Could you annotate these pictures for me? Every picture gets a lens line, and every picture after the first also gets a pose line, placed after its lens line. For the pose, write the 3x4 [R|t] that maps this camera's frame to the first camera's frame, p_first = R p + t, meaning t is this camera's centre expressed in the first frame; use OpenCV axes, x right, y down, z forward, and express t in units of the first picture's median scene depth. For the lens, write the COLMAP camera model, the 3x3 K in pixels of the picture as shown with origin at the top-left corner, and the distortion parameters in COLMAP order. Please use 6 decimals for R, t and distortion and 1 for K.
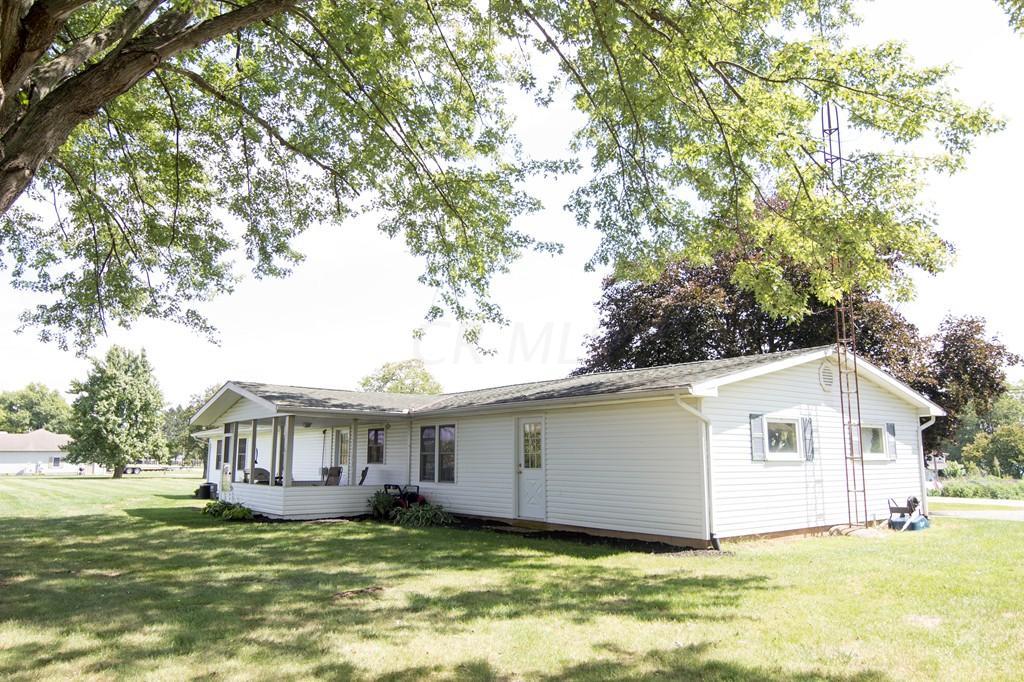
lens RADIAL K [[720.9, 0, 515.4], [0, 720.9, 339.2], [0, 0, 1]] dist [-0.003865, 0.013511]
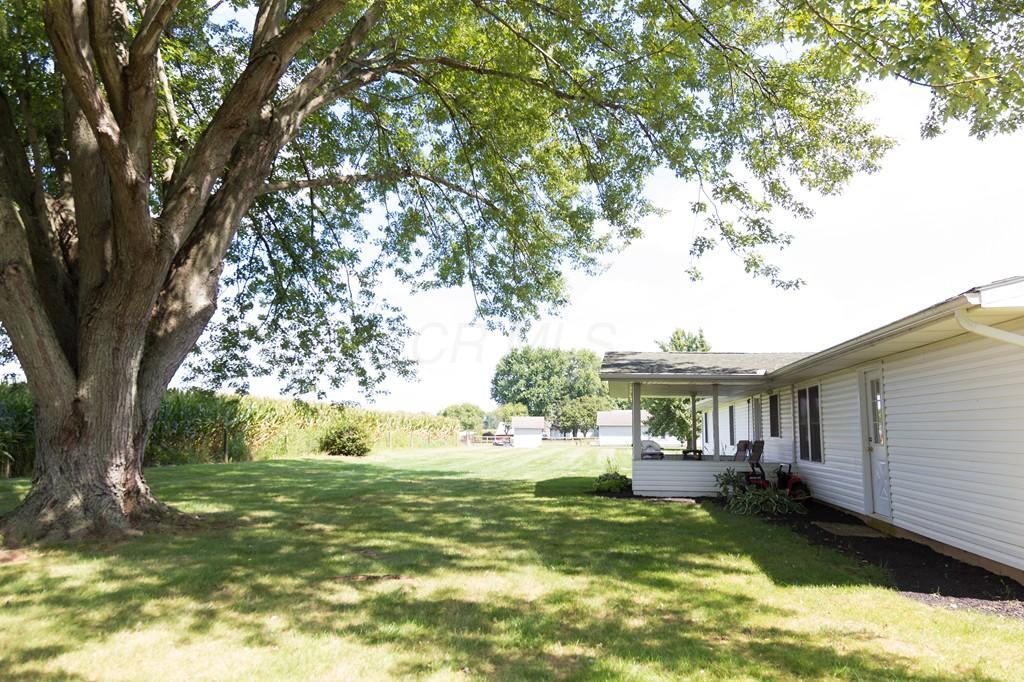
lens RADIAL K [[720.9, 0, 516.7], [0, 720.9, 343.1], [0, 0, 1]] dist [-0.003865, 0.013511]
pose [[0.678083, -0.085450, -0.730001, 0.081294], [0.113806, 0.993447, -0.010576, 0.014480], [0.726121, -0.075907, 0.683364, 0.080736]]
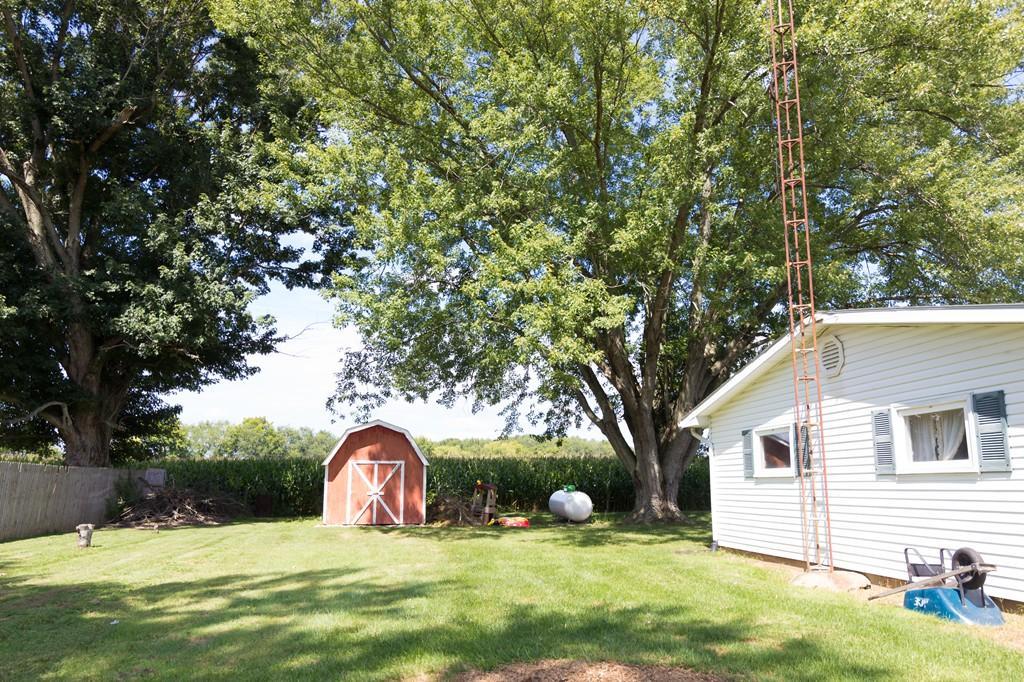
lens RADIAL K [[720.9, 0, 511.8], [0, 720.9, 342.9], [0, 0, 1]] dist [-0.003865, 0.013511]
pose [[-0.514958, -0.170933, -0.840000, 0.709424], [0.133586, 0.951943, -0.275607, 0.115423], [0.846743, -0.254138, -0.467376, 0.643616]]
